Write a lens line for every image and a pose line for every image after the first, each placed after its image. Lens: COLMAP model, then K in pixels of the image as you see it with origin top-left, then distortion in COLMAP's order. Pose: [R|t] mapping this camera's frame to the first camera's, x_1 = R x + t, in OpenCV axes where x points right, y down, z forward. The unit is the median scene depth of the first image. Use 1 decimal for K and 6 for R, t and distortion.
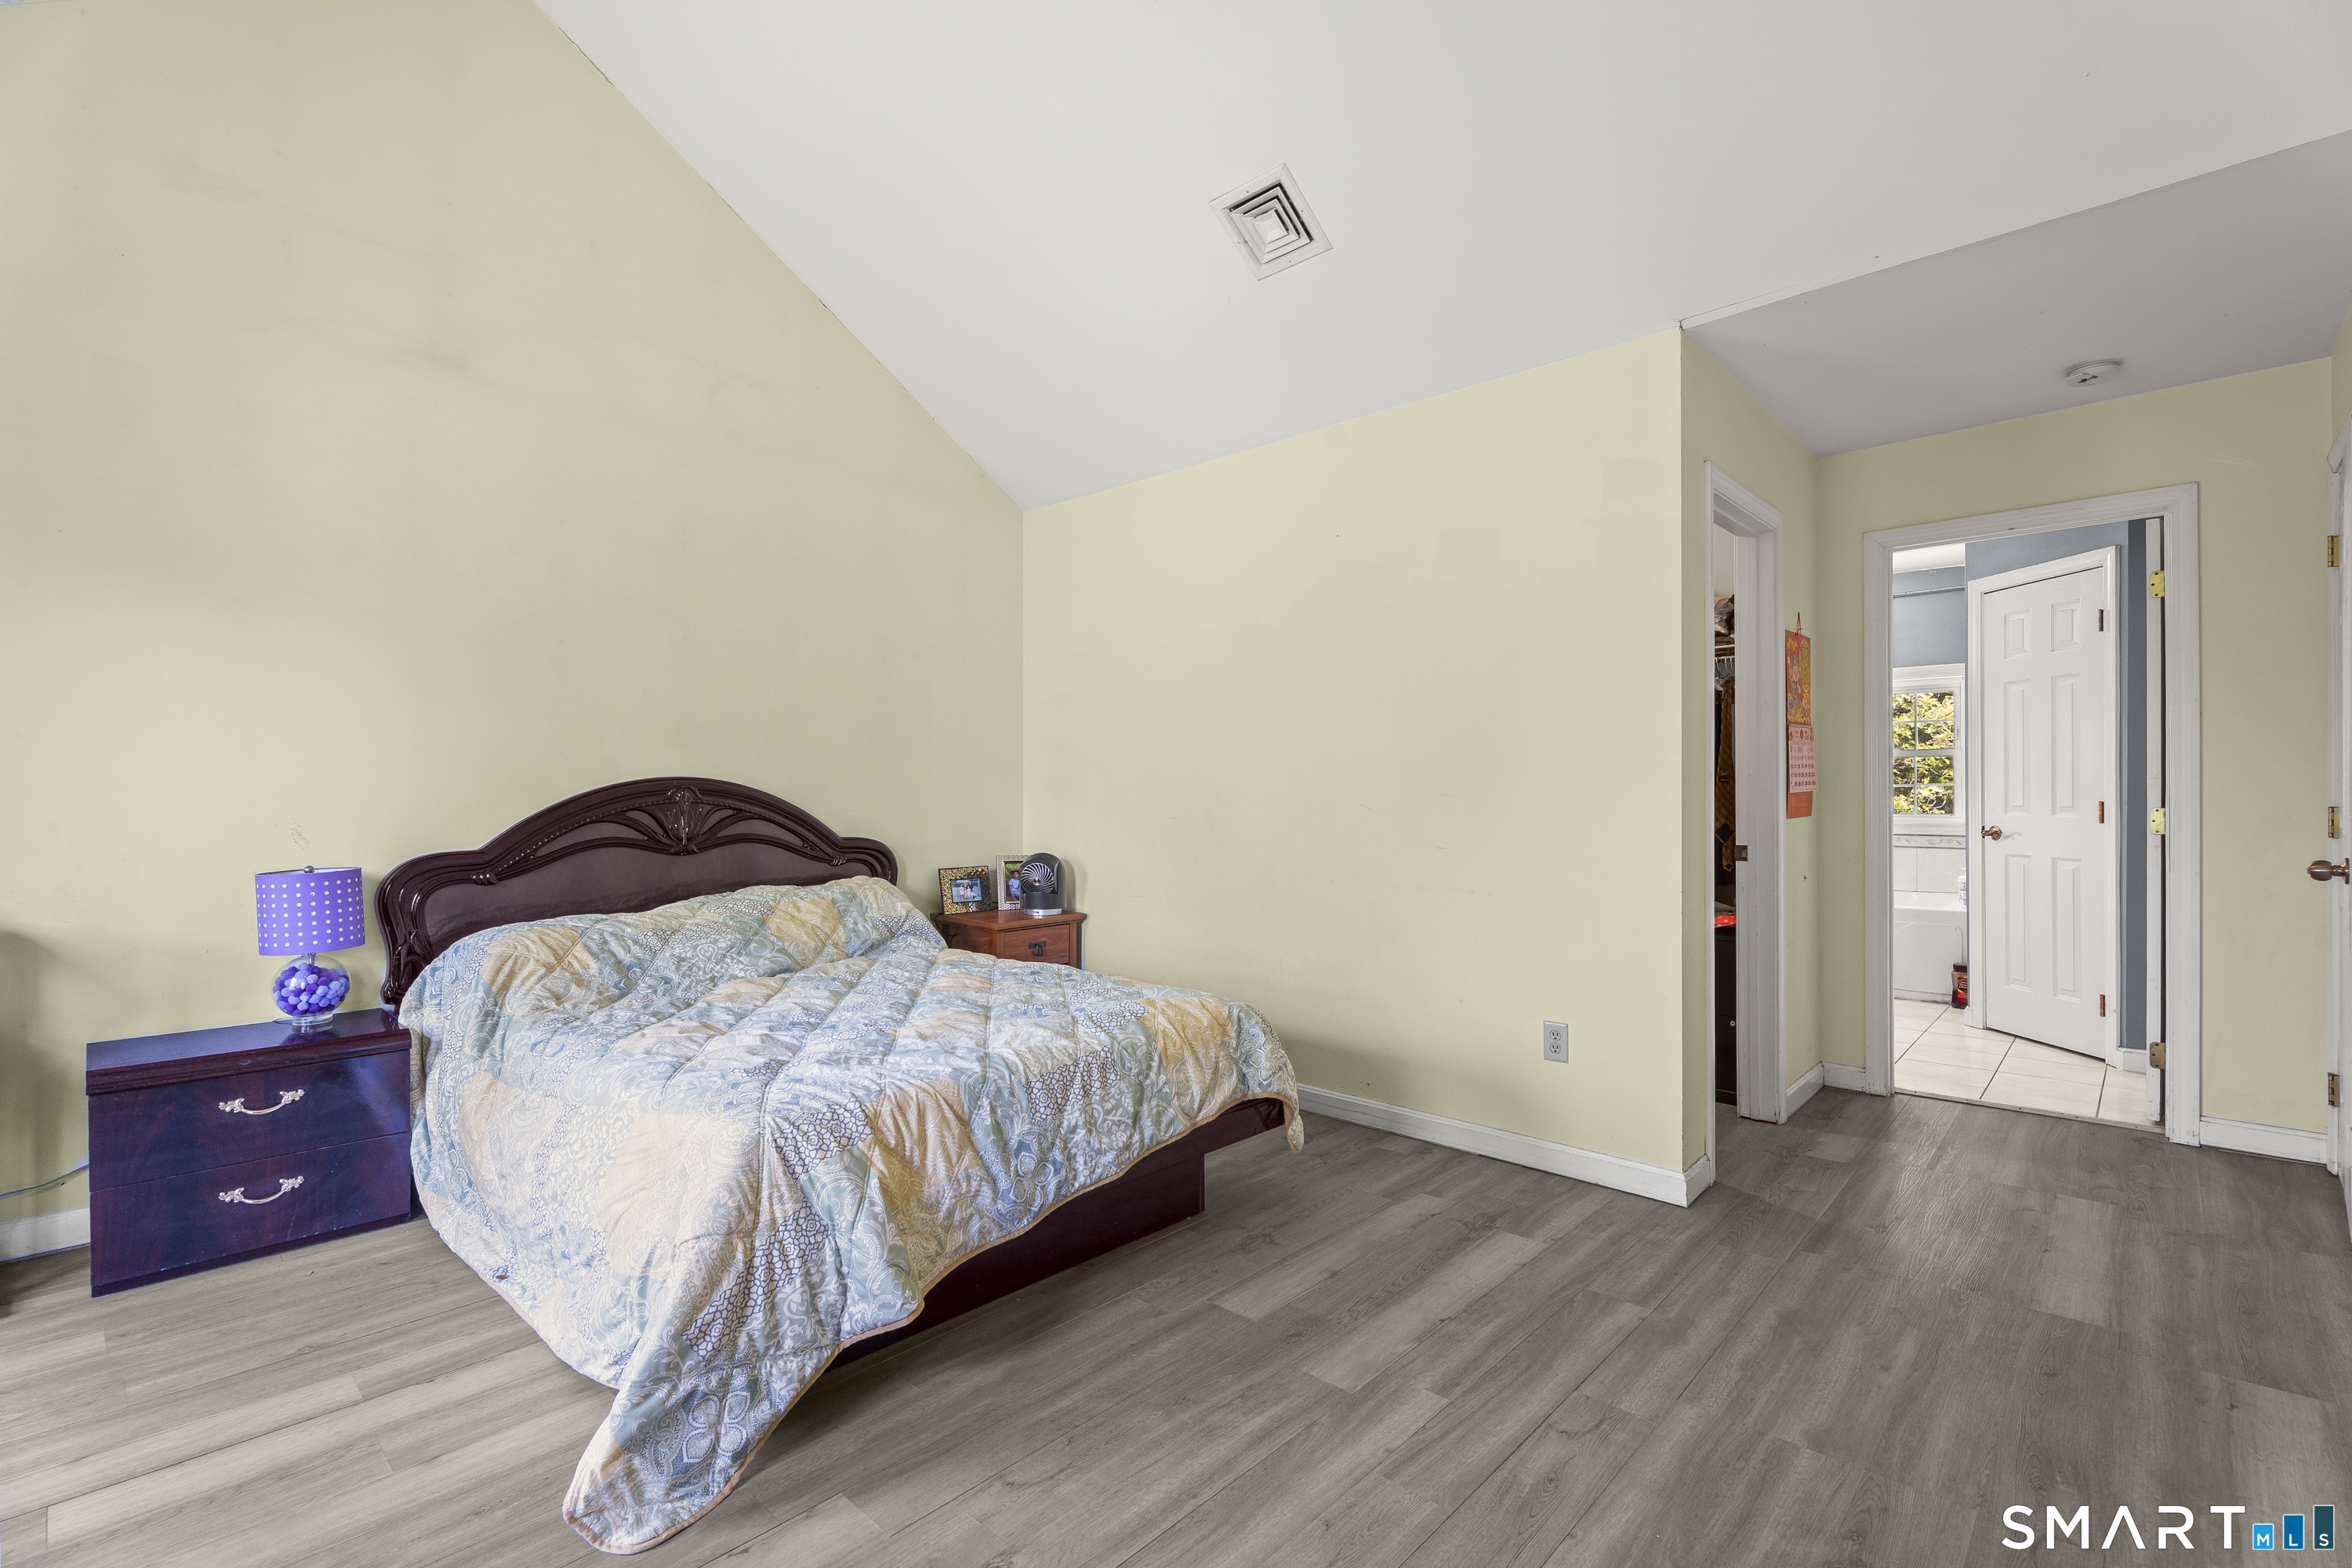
lens RADIAL K [[1038.0, 0, 1168.2], [0, 1038.0, 819.5], [0, 0, 1]] dist [0.002362, 0.000178]
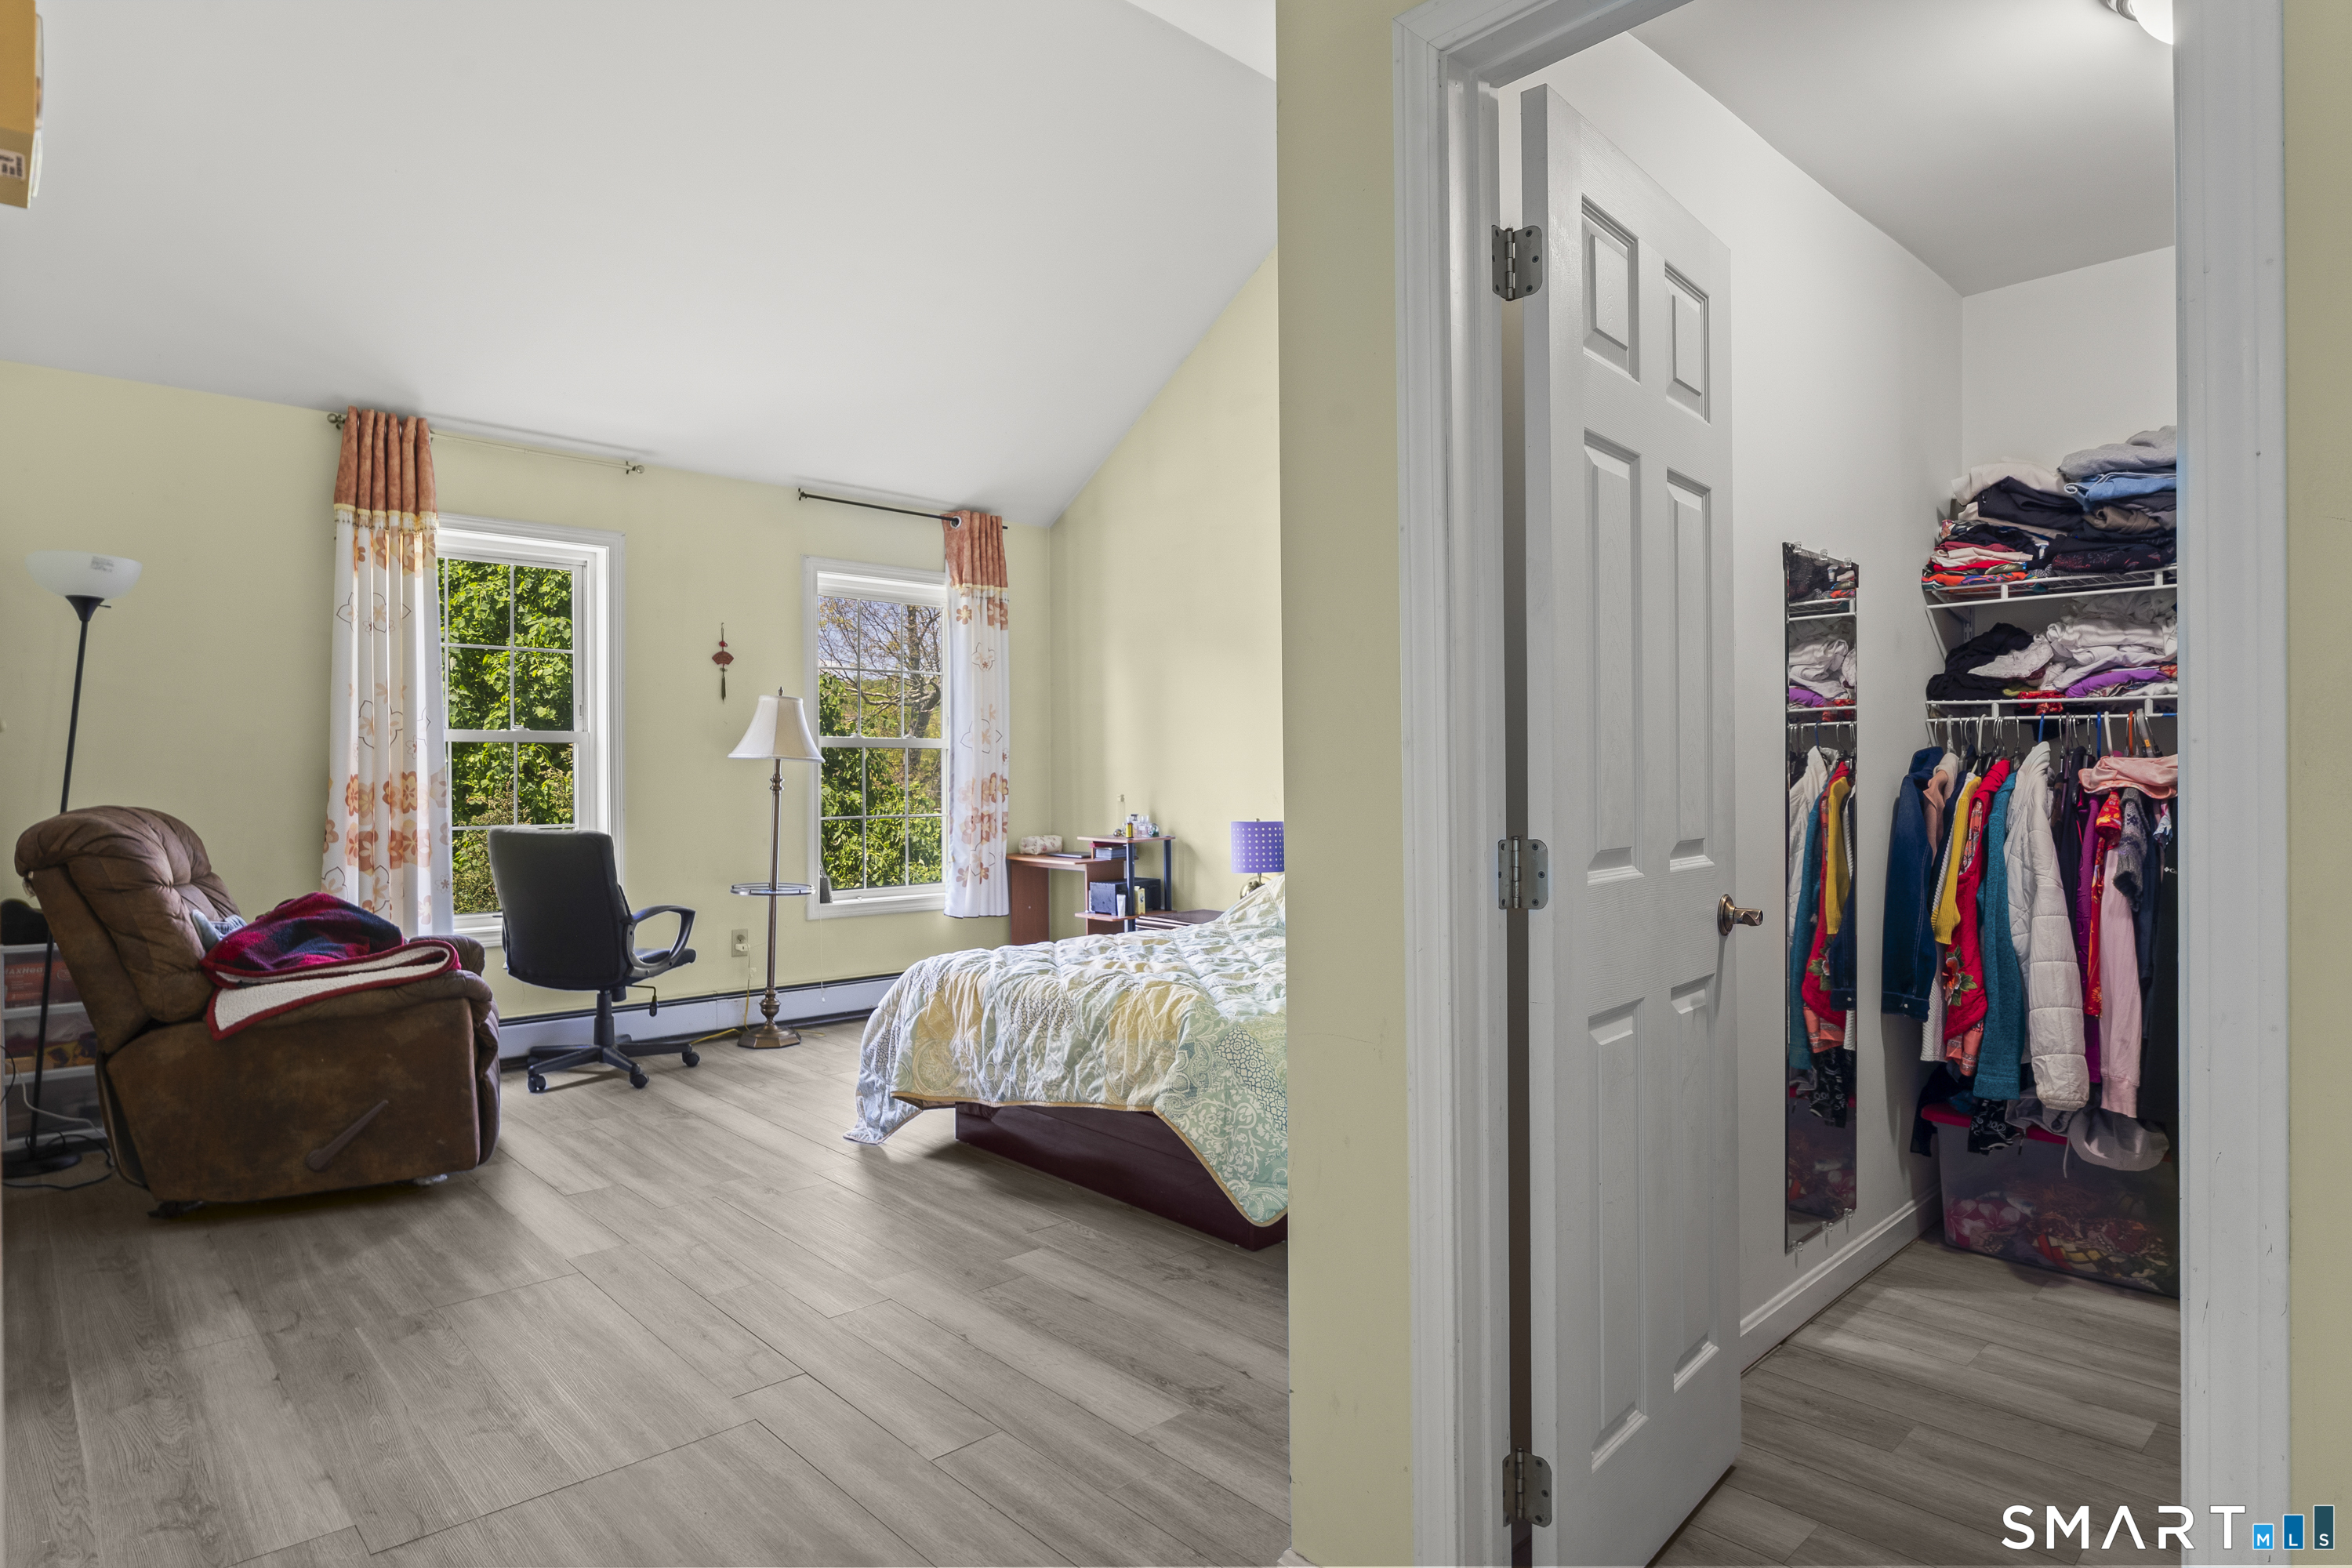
lens RADIAL K [[1296.7, 0, 1176.0], [0, 1296.7, 784.0], [0, 0, 1]] dist [-0.001513, 0.002204]
pose [[-0.056724, 0.016809, -0.998248, 1.389307], [-0.017935, 0.999680, 0.017852, -0.047413], [0.998229, 0.018916, -0.056404, 1.213372]]
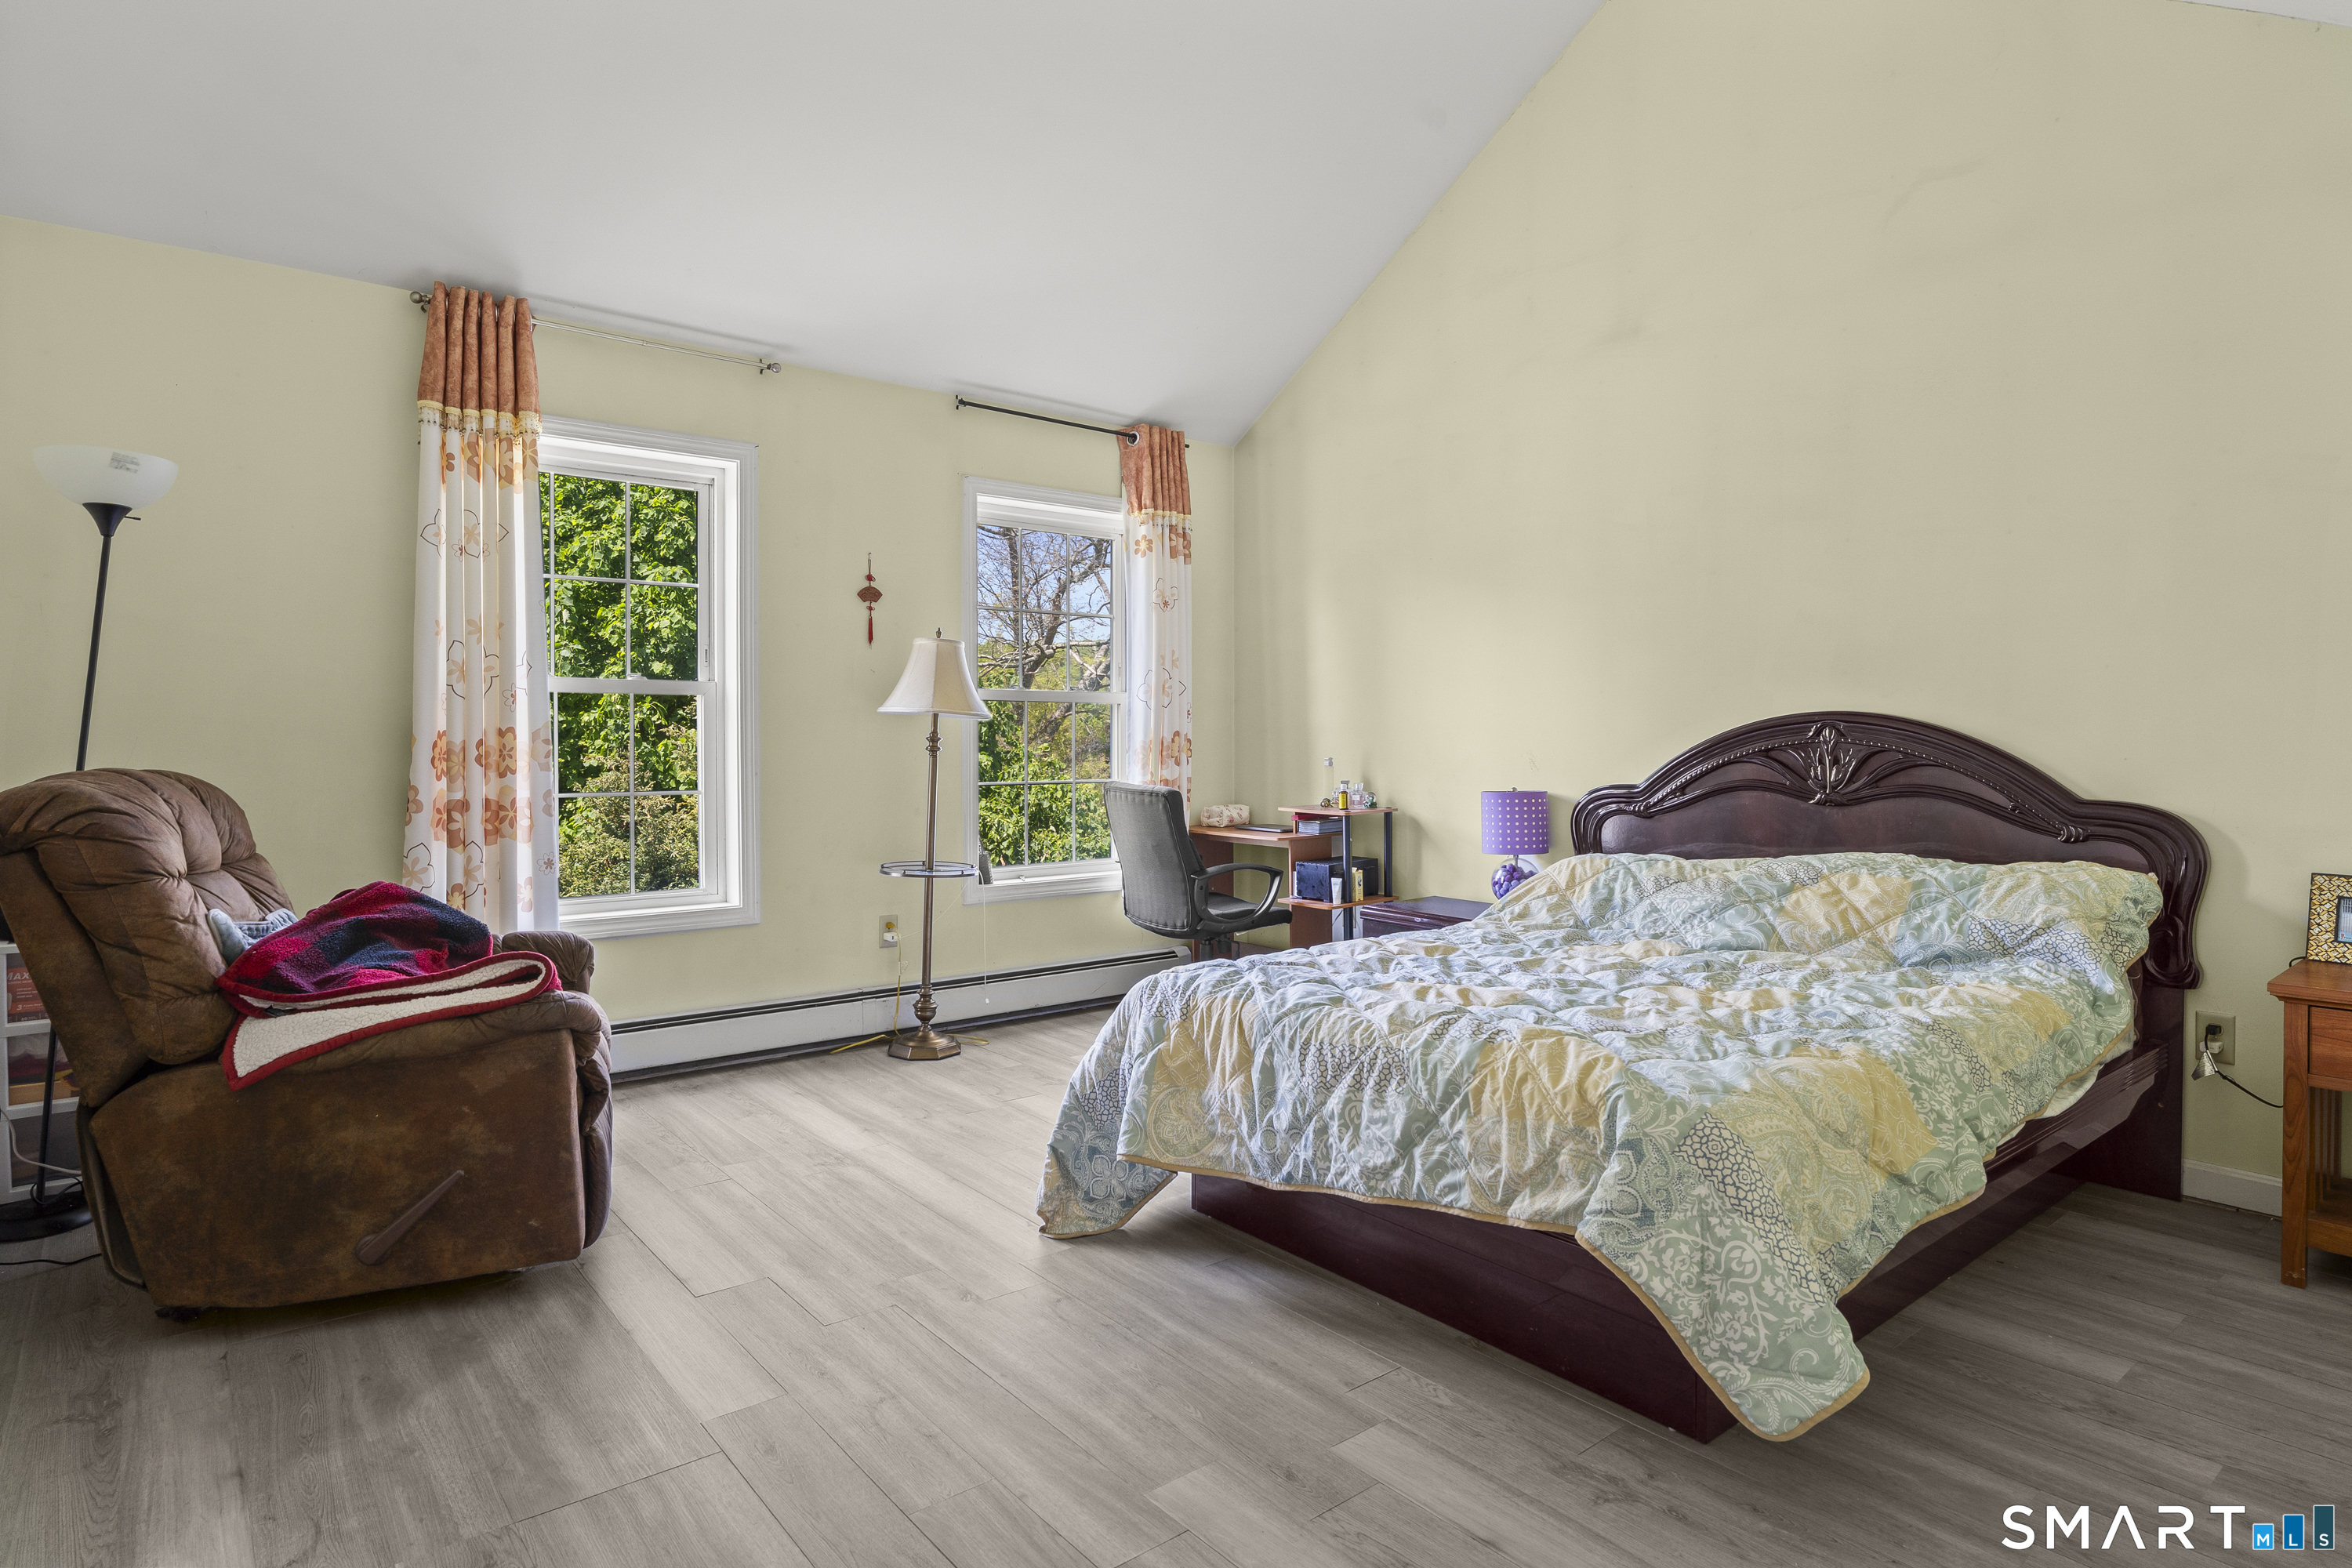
lens RADIAL K [[1274.8, 0, 1177.4], [0, 1274.8, 749.7], [0, 0, 1]] dist [0.004315, -0.001291]
pose [[-0.122480, 0.018813, -0.992293, 0.959104], [-0.019298, 0.999586, 0.021333, -0.031647], [0.992283, 0.021762, -0.122066, 0.960539]]
